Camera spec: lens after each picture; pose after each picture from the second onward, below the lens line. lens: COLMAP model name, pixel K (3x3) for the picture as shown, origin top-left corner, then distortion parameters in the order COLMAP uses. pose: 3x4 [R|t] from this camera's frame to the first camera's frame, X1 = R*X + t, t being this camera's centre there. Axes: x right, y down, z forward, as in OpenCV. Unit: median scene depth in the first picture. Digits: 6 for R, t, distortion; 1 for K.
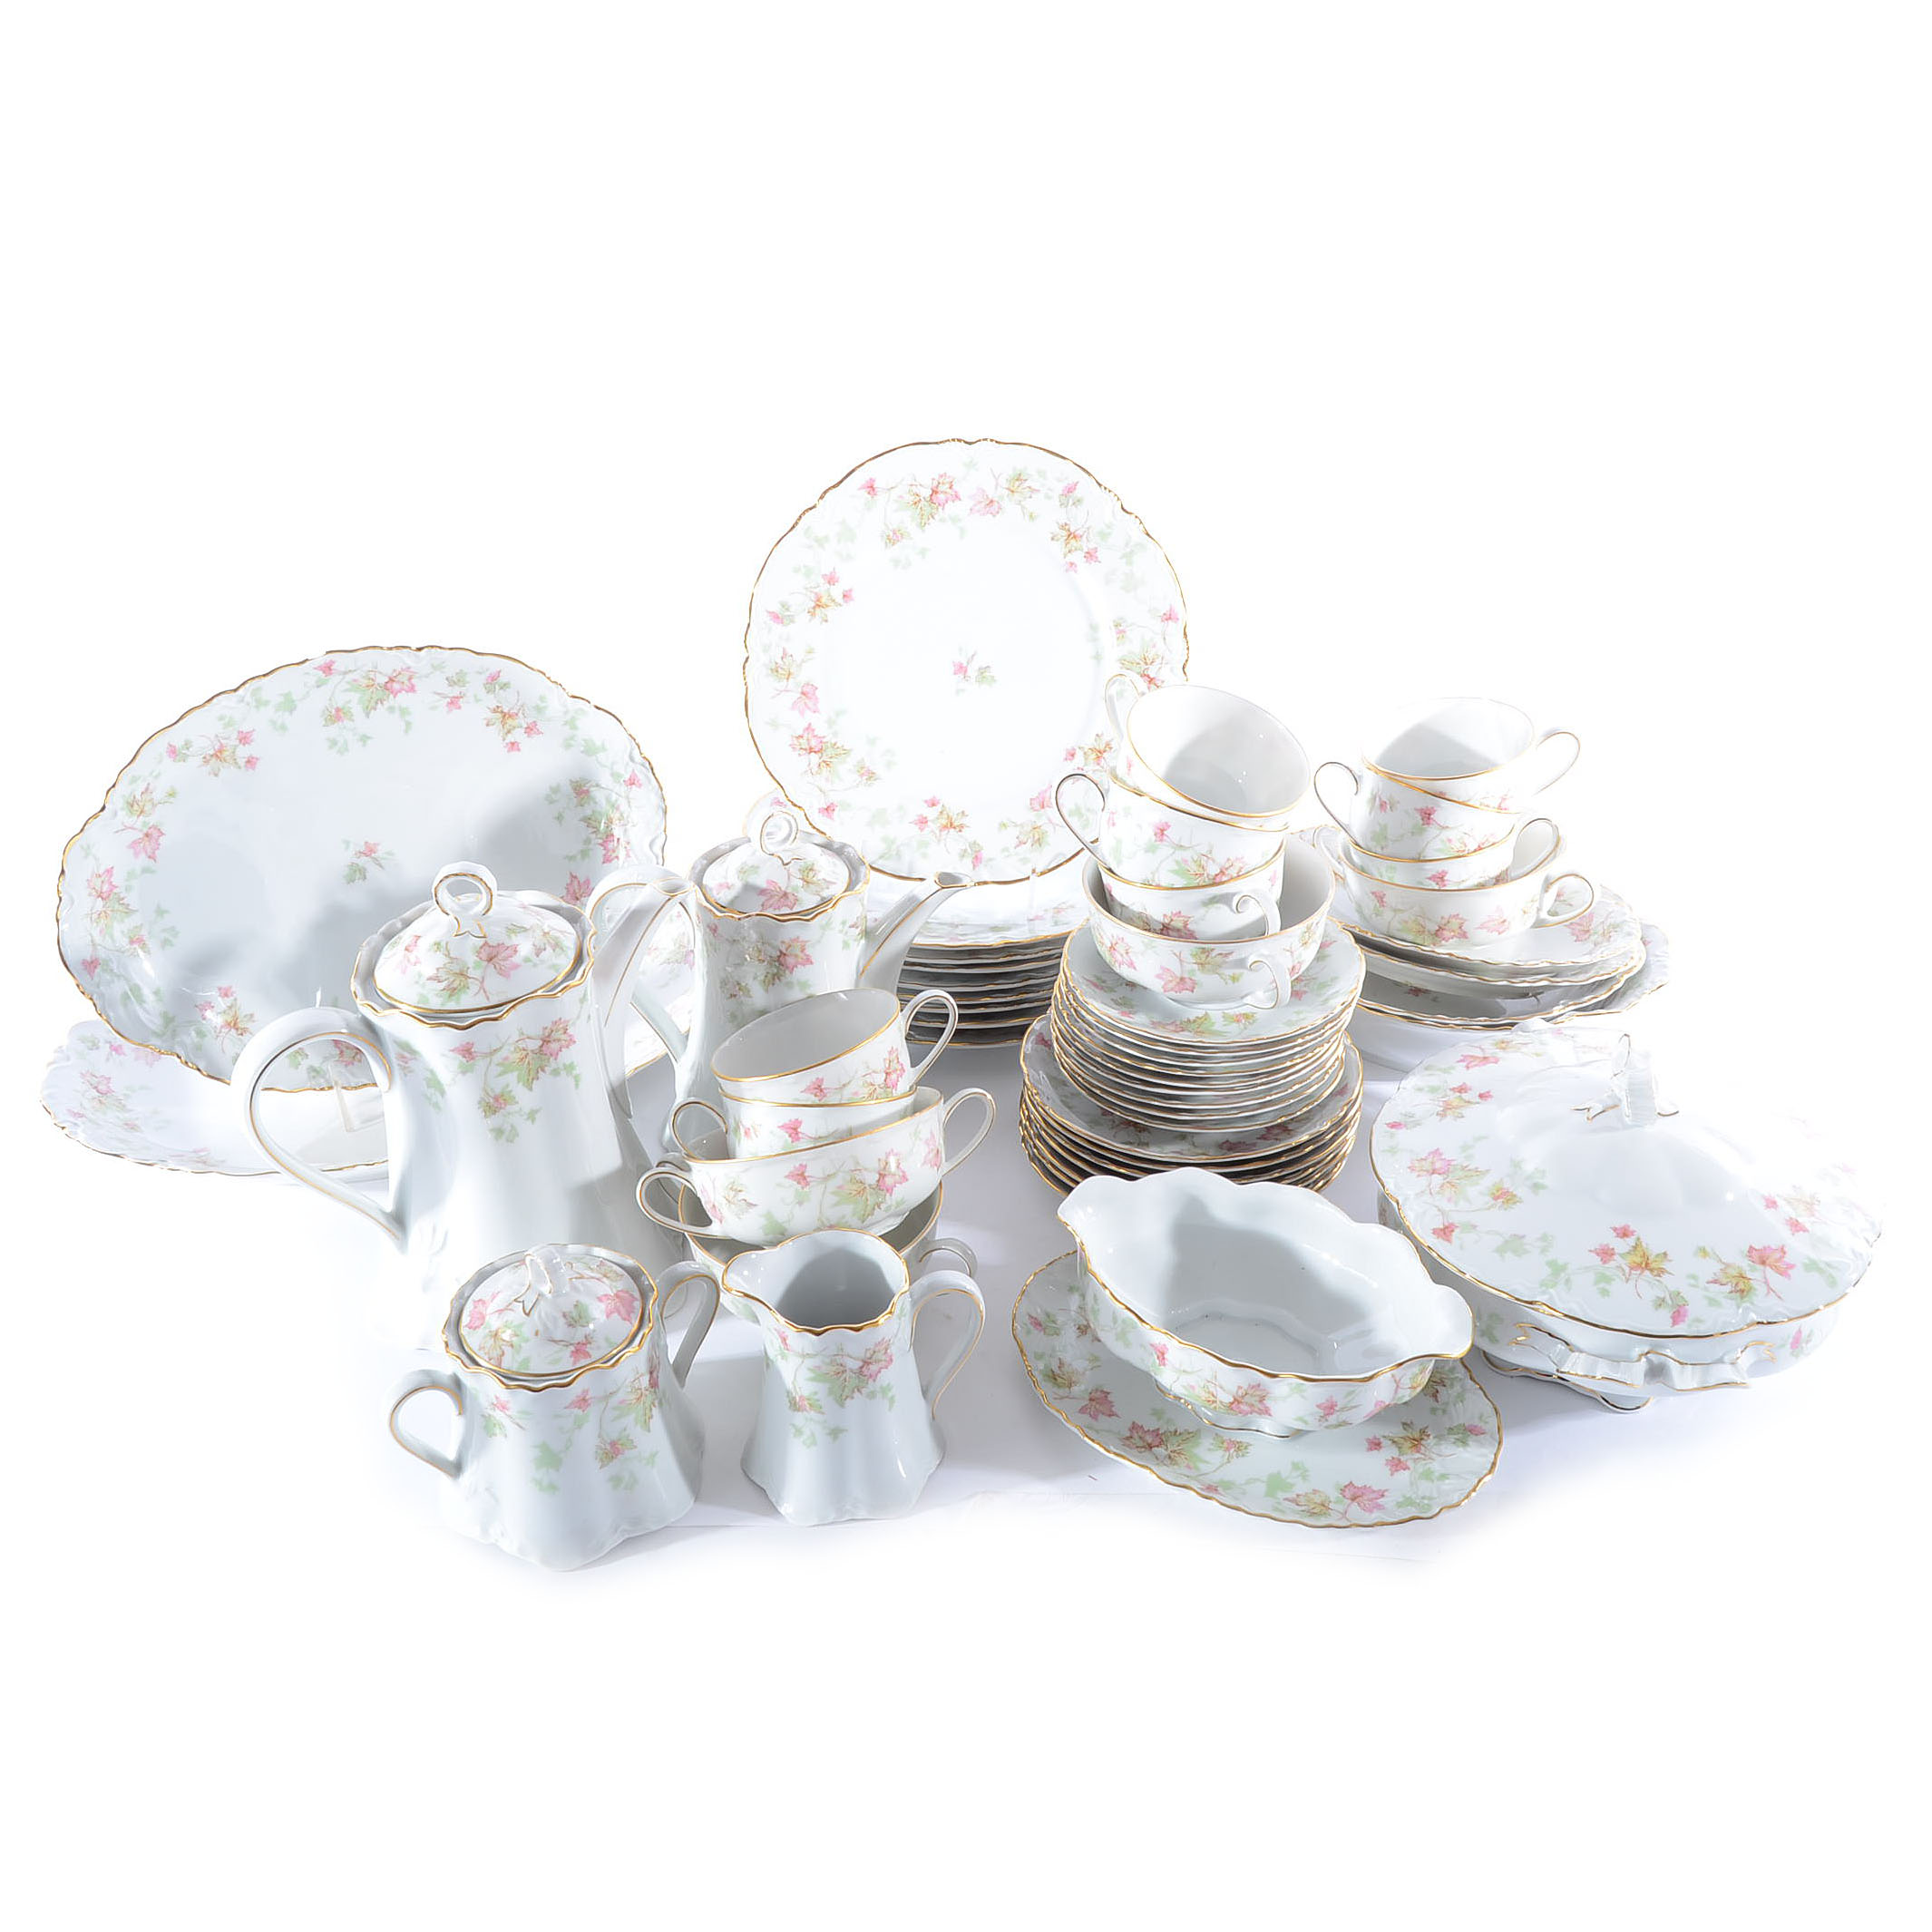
lens RADIAL K [[1933.6, 0, 942.2], [0, 1933.6, 866.3], [0, 0, 1]] dist [-0.087461, 0.000000]
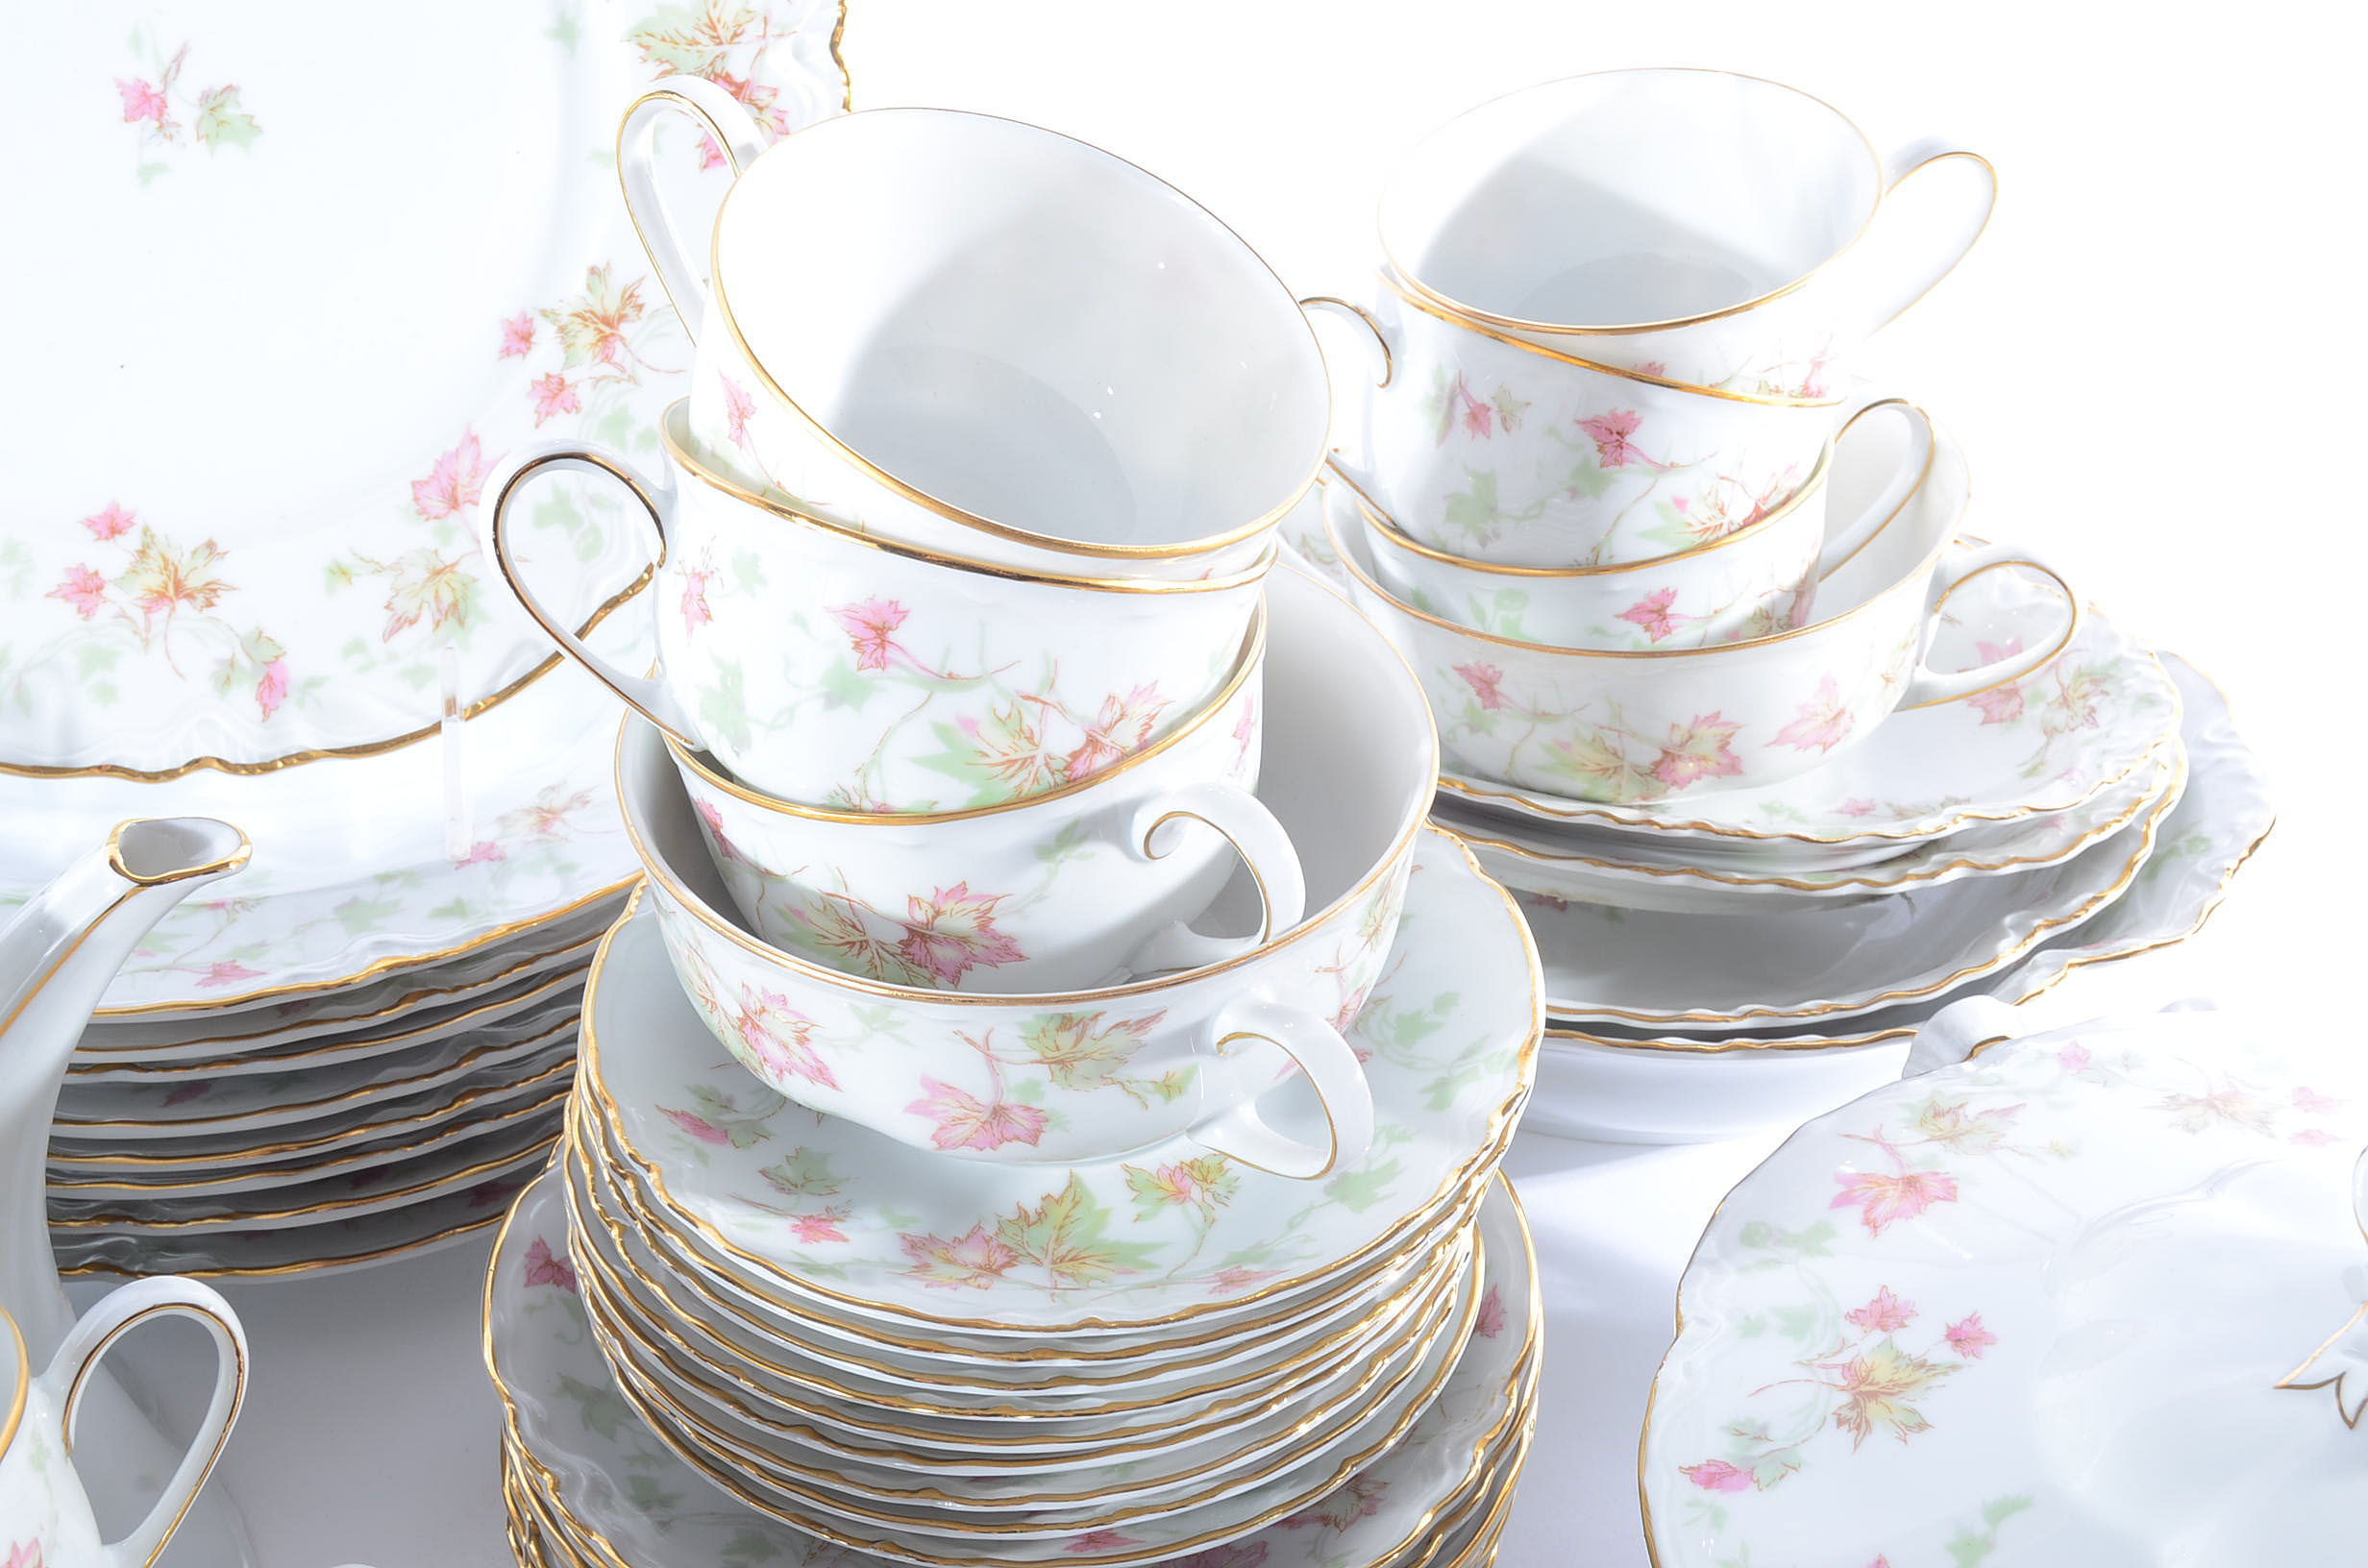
lens RADIAL K [[3349.1, 0, 1184.9], [0, 3349.1, 806.2], [0, 0, 1]] dist [-0.043969, 0.000000]
pose [[0.961215, -0.129509, 0.243503, 0.029243], [0.096902, 0.985189, 0.141468, -0.053931], [-0.258218, -0.112385, 0.959528, 0.458452]]
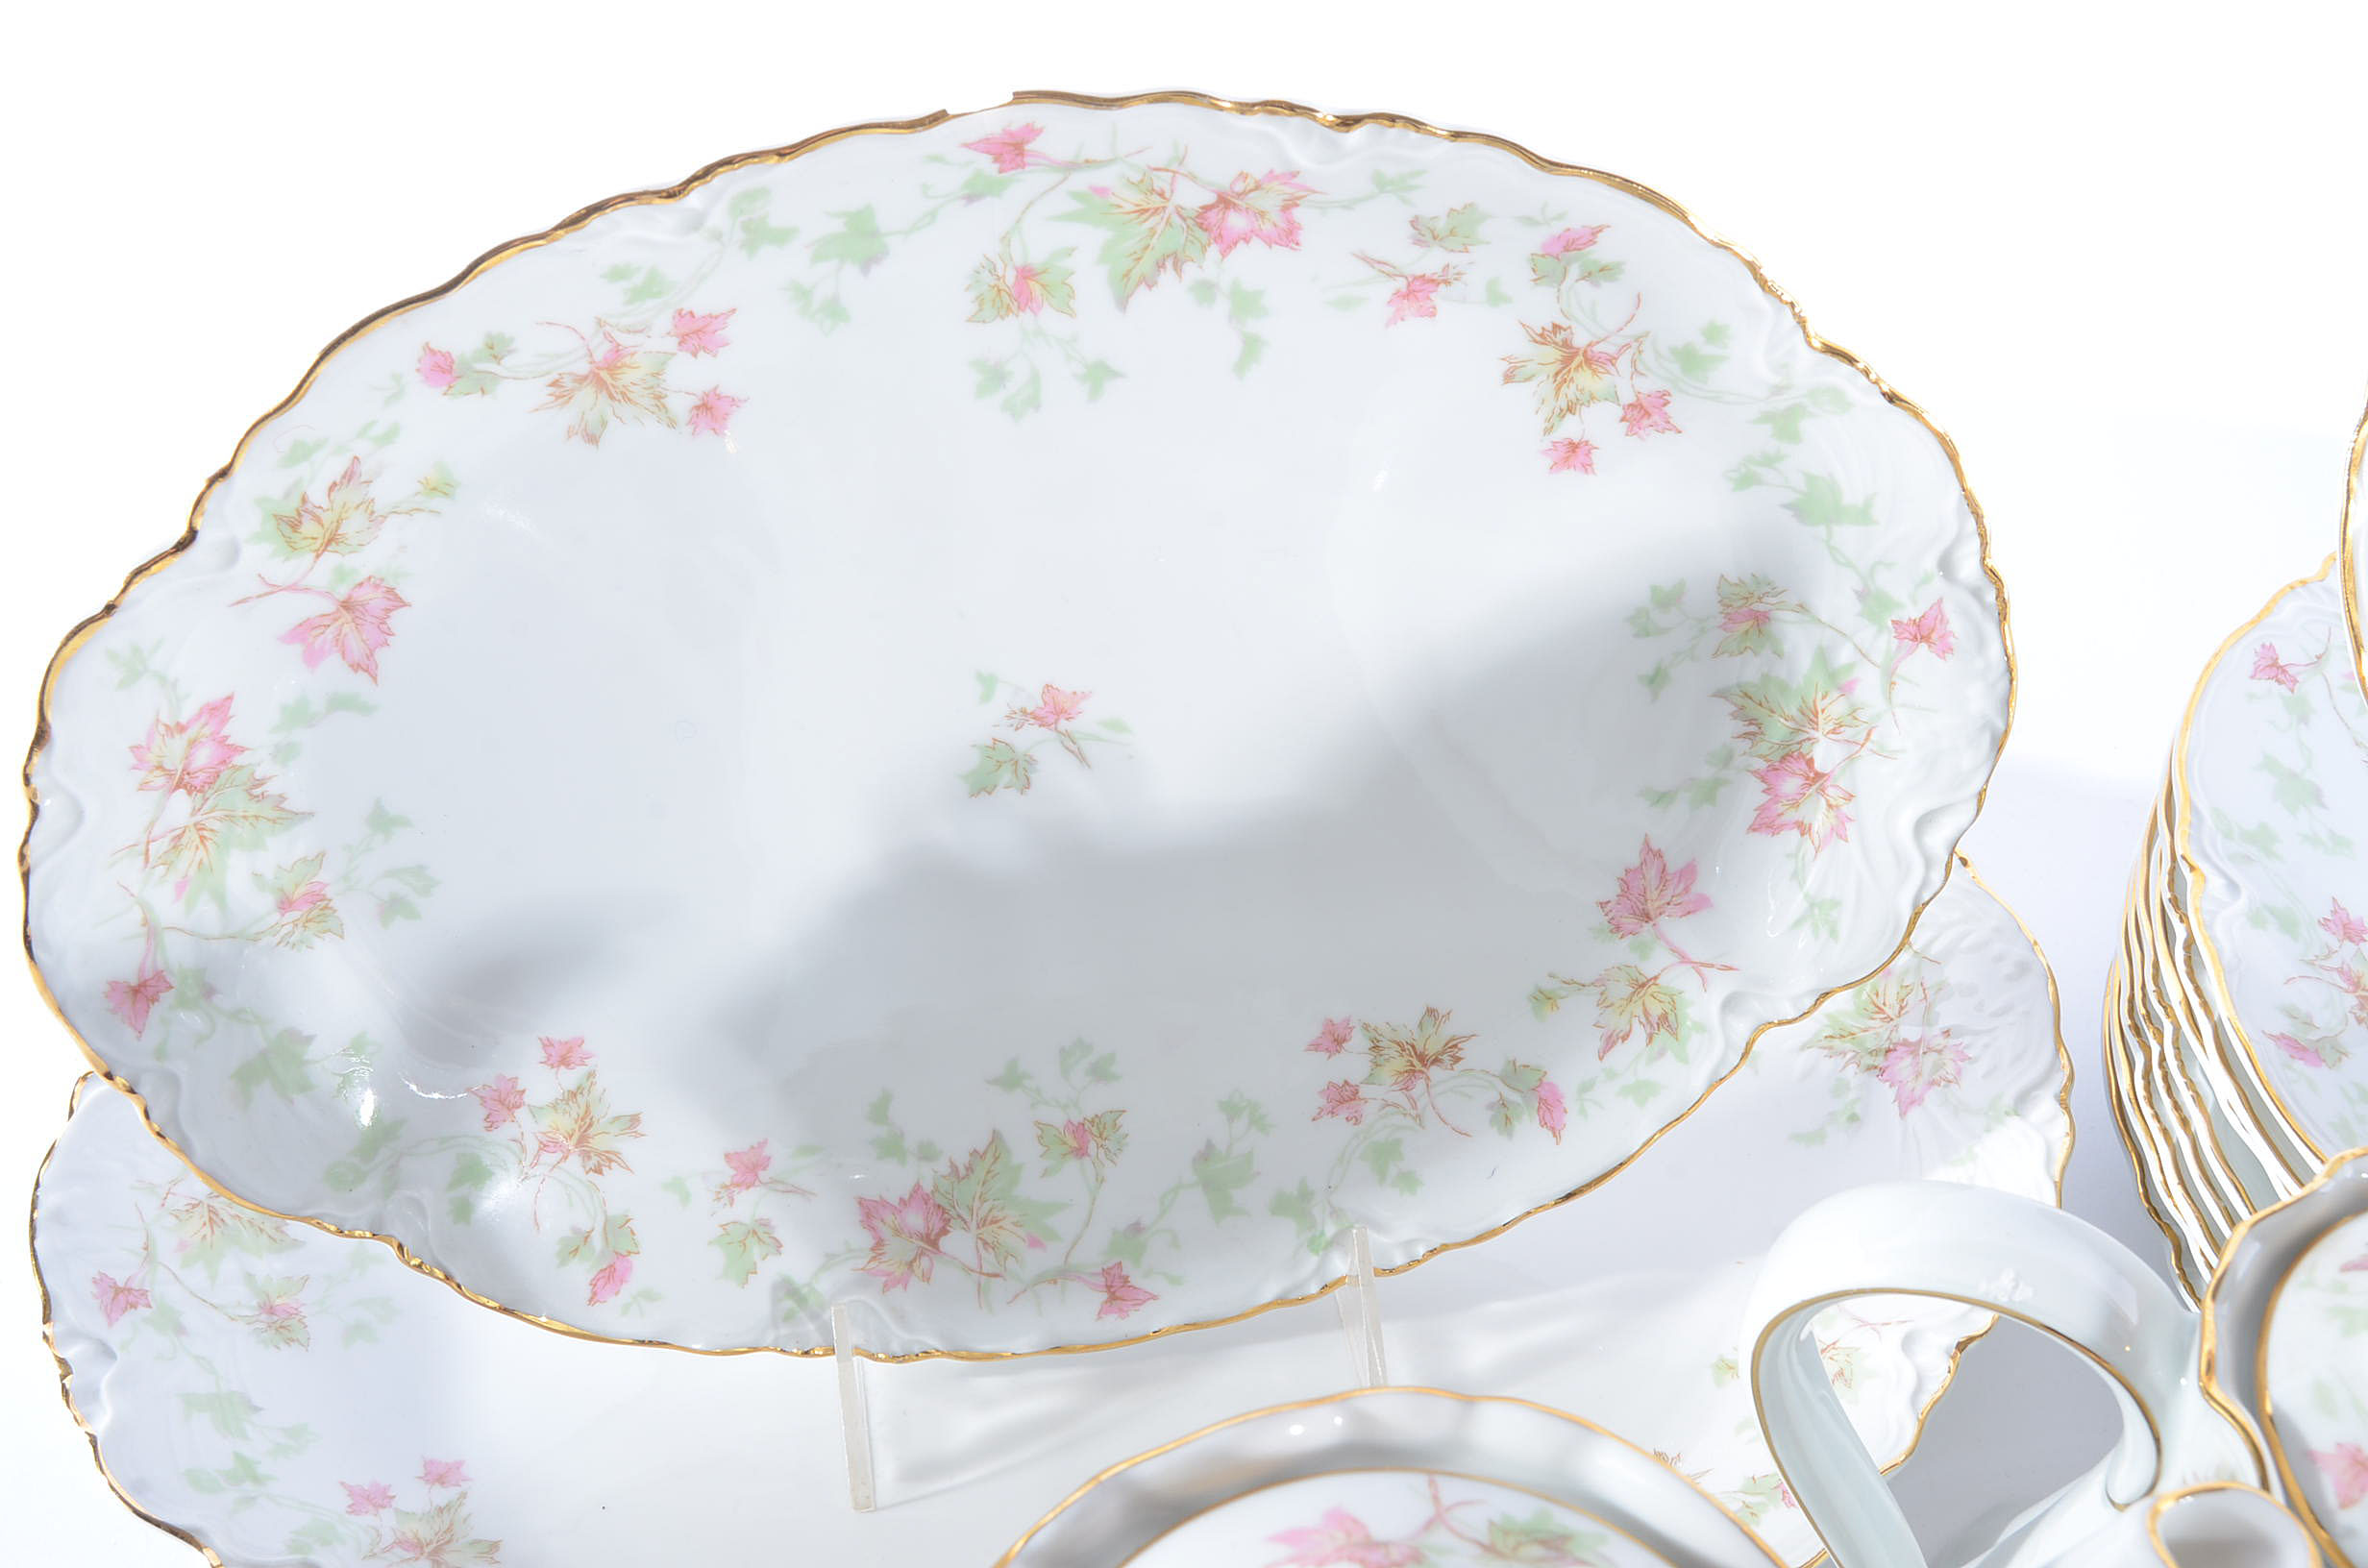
lens RADIAL K [[2571.3, 0, 1175.0], [0, 2571.3, 778.8], [0, 0, 1]] dist [-0.074394, 0.000000]
pose [[0.952620, 0.246012, -0.178867, -0.215468], [-0.177233, 0.926874, 0.330897, -0.148339], [0.247192, -0.283518, 0.926560, 0.654375]]
